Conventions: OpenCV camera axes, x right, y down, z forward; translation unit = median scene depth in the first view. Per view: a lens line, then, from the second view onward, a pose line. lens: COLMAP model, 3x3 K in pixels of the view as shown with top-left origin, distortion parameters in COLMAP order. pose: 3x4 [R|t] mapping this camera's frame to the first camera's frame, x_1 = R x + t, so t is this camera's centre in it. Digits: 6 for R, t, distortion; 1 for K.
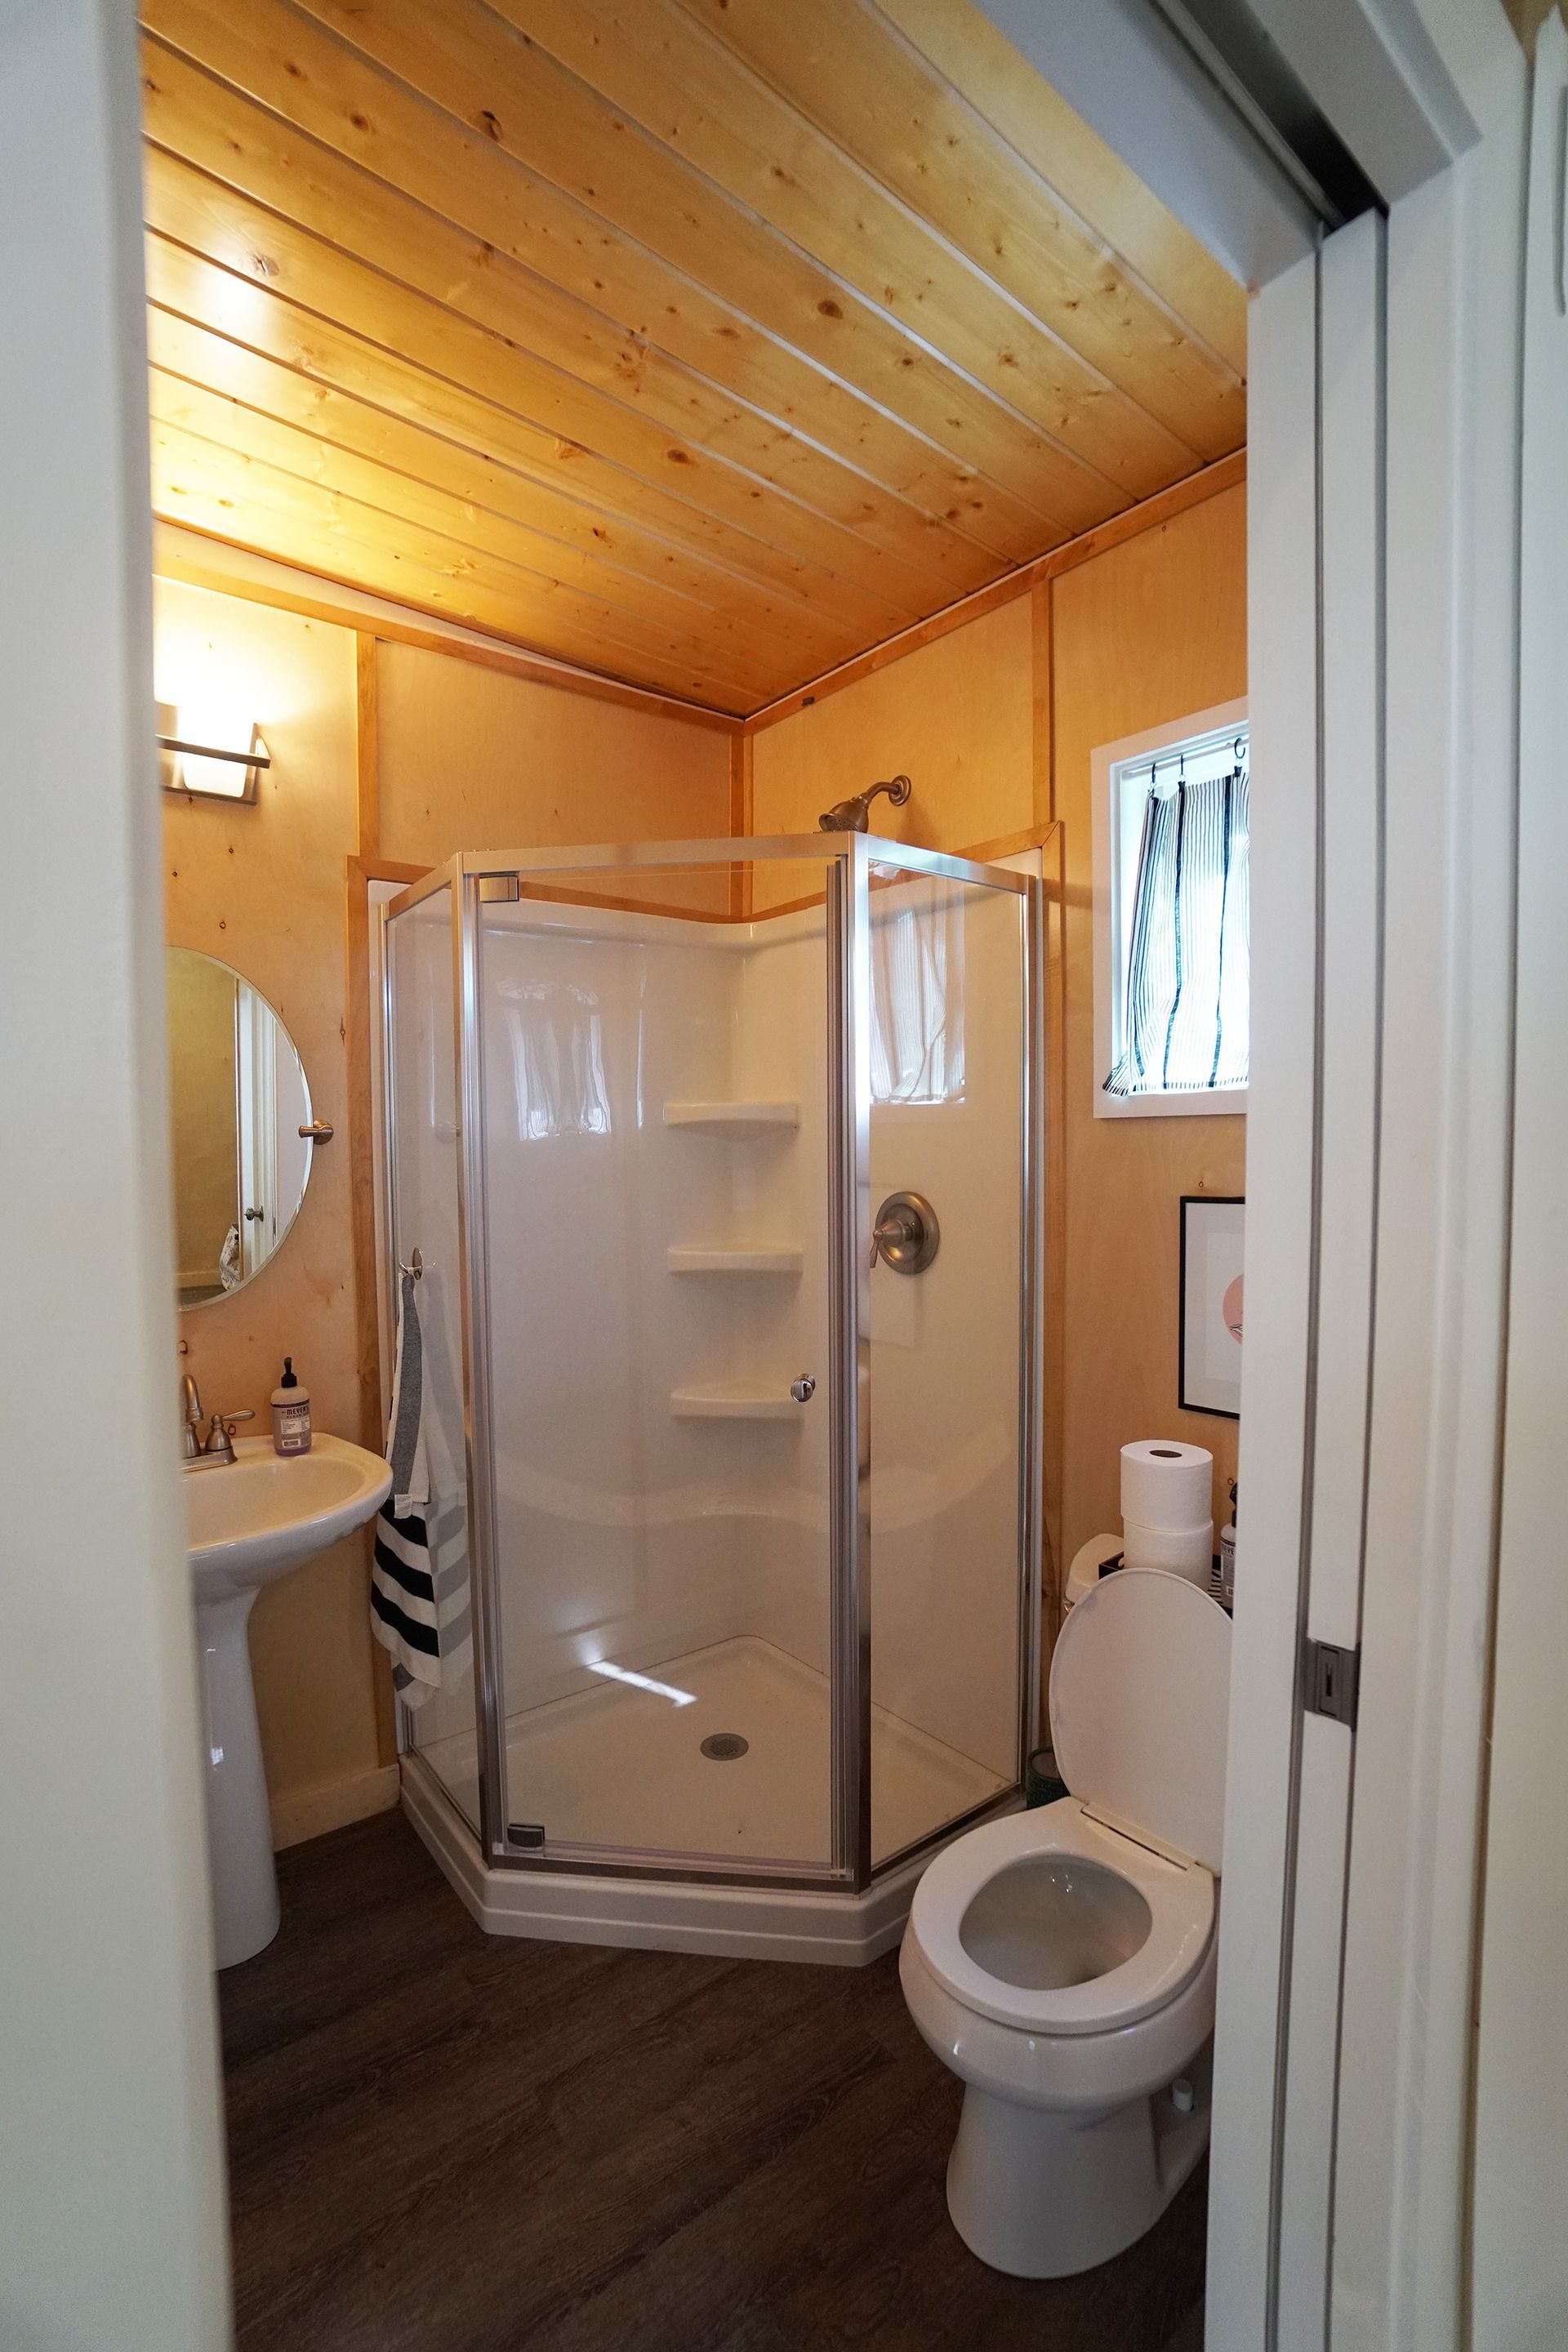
lens RADIAL K [[1037.0, 0, 783.3], [0, 1037.0, 1199.6], [0, 0, 1]] dist [-0.061205, 0.021740]
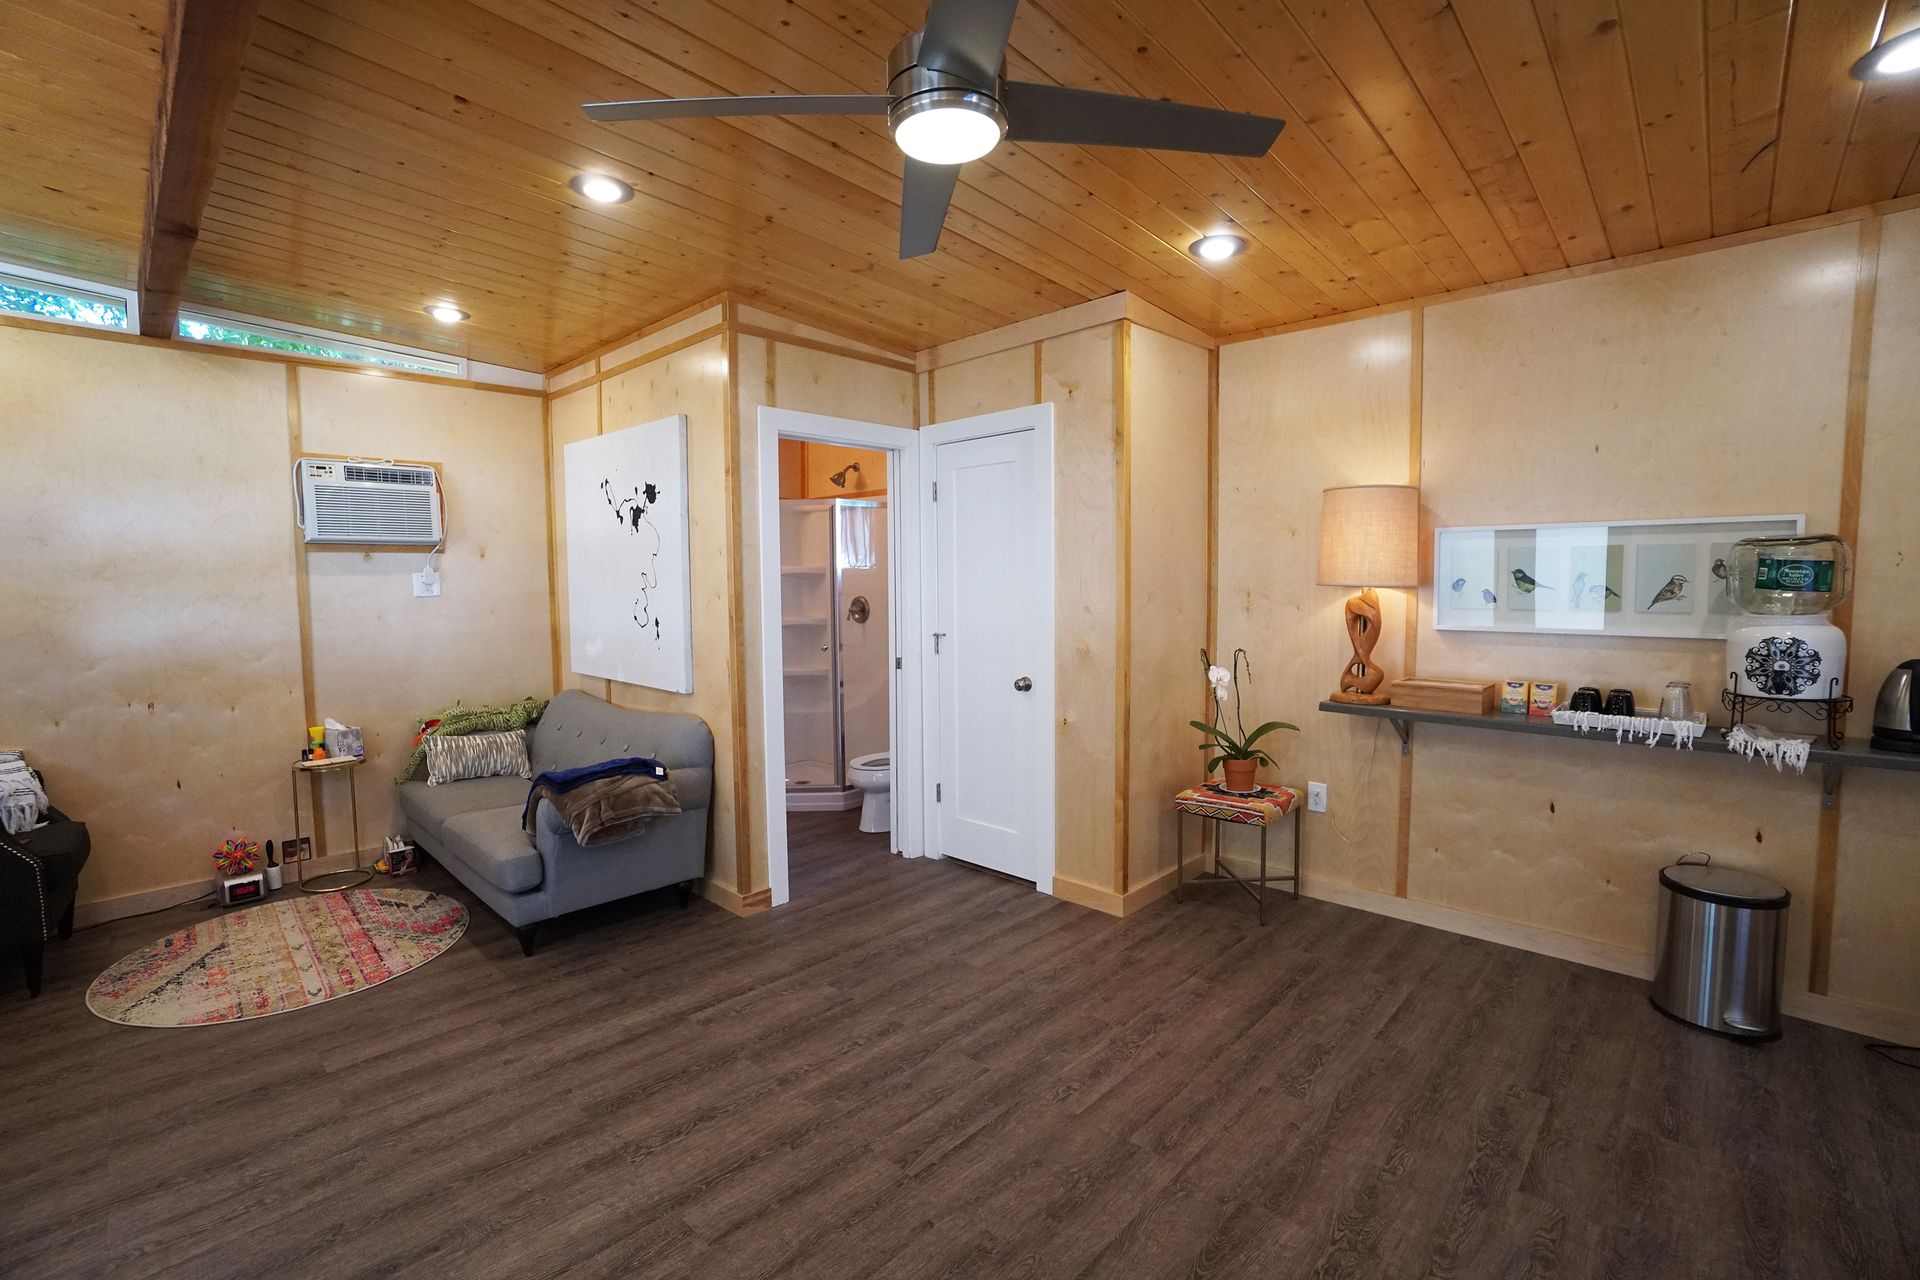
lens RADIAL K [[846.6, 0, 943.7], [0, 846.6, 636.3], [0, 0, 1]] dist [-0.061205, 0.021740]
pose [[0.992194, -0.013204, 0.124000, 0.059124], [0.011770, 0.999855, 0.012292, 0.093248], [-0.124144, -0.010736, 0.992206, -1.697647]]
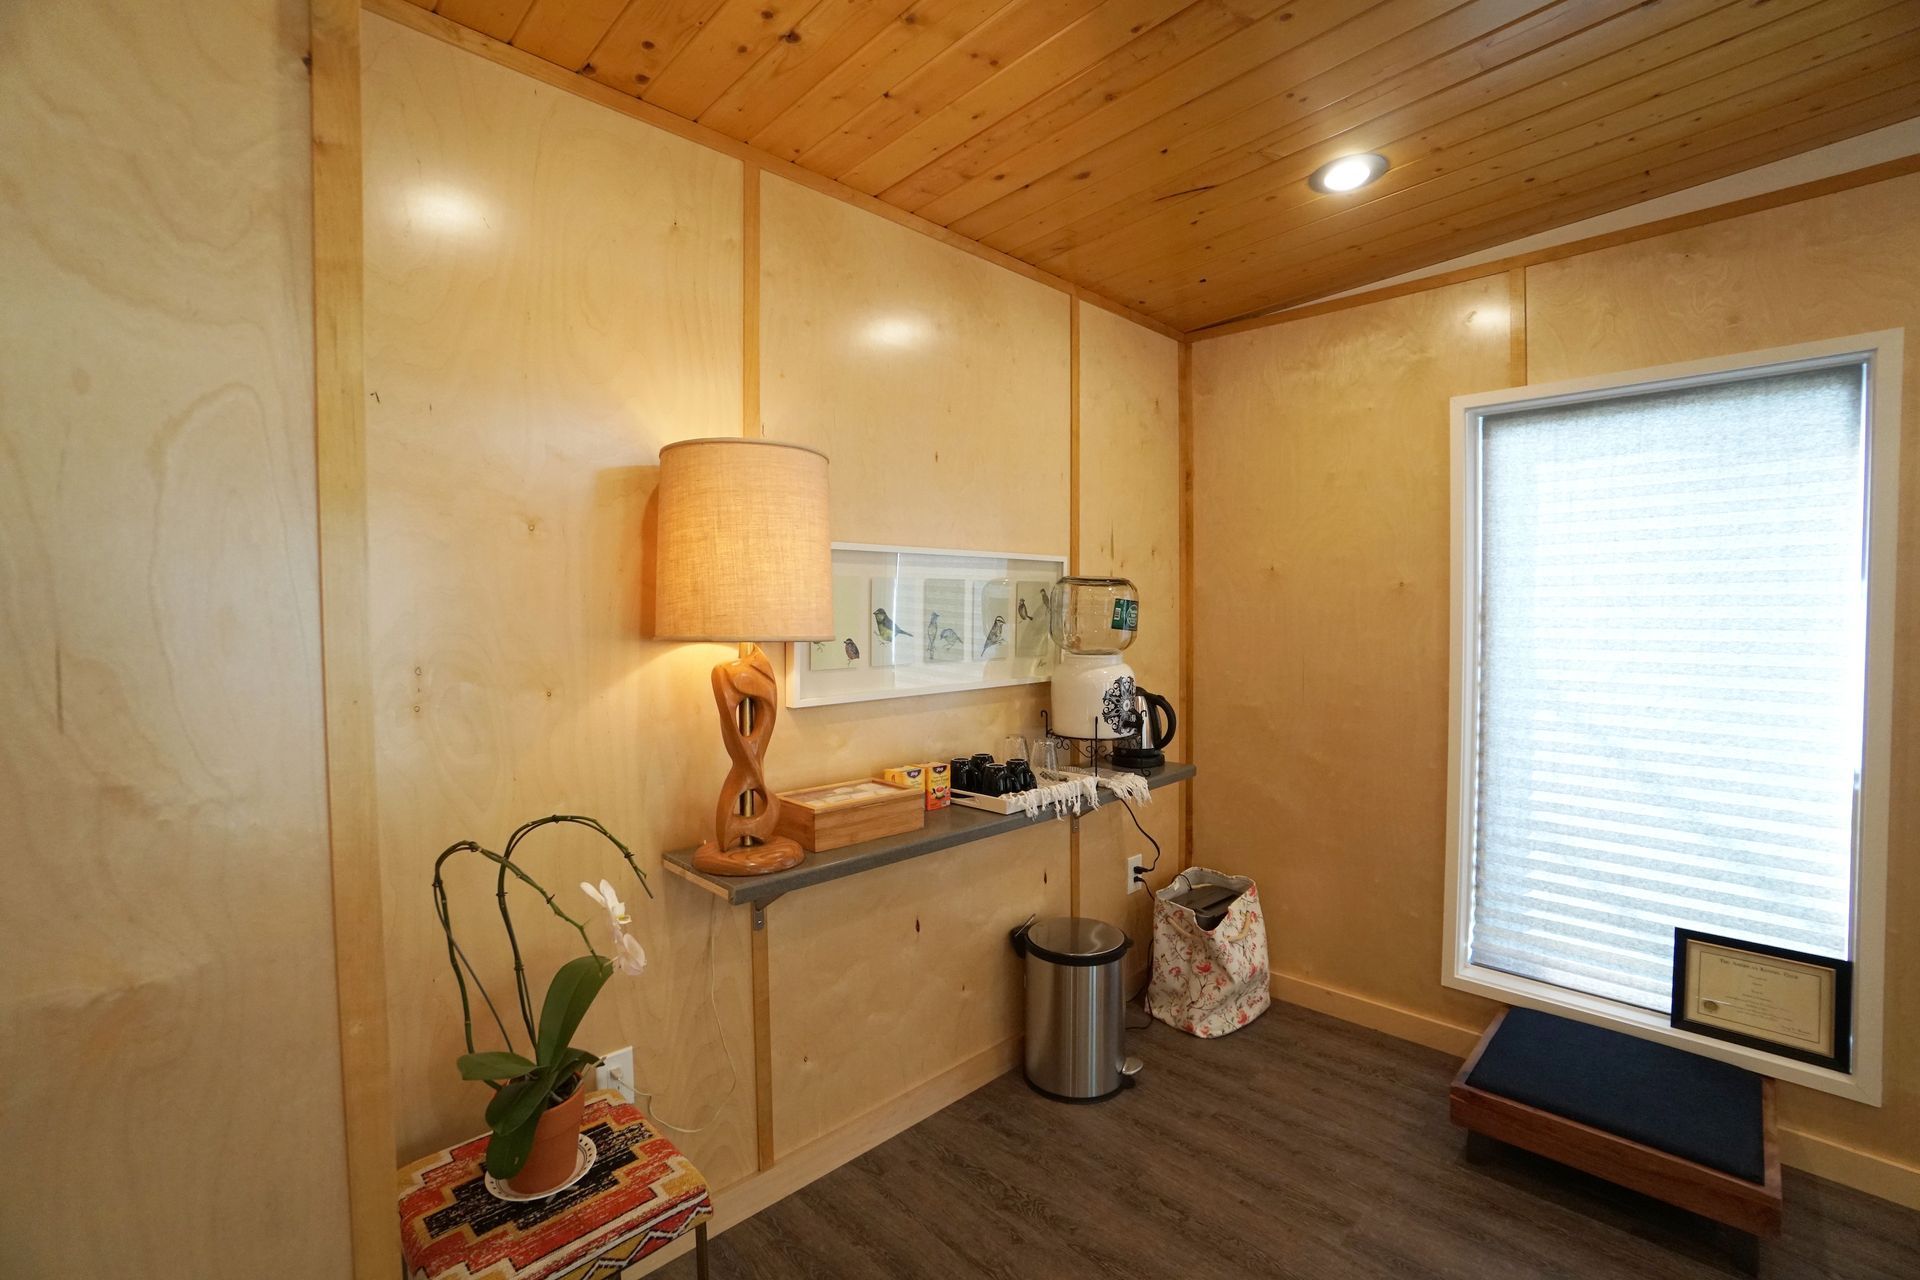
lens RADIAL K [[846.6, 0, 946.2], [0, 846.6, 639.1], [0, 0, 1]] dist [-0.061205, 0.021740]
pose [[-0.098532, -0.030495, 0.994667, 0.201612], [0.064664, 0.997222, 0.036979, 0.006006], [-0.993031, 0.067962, -0.096286, -0.318796]]
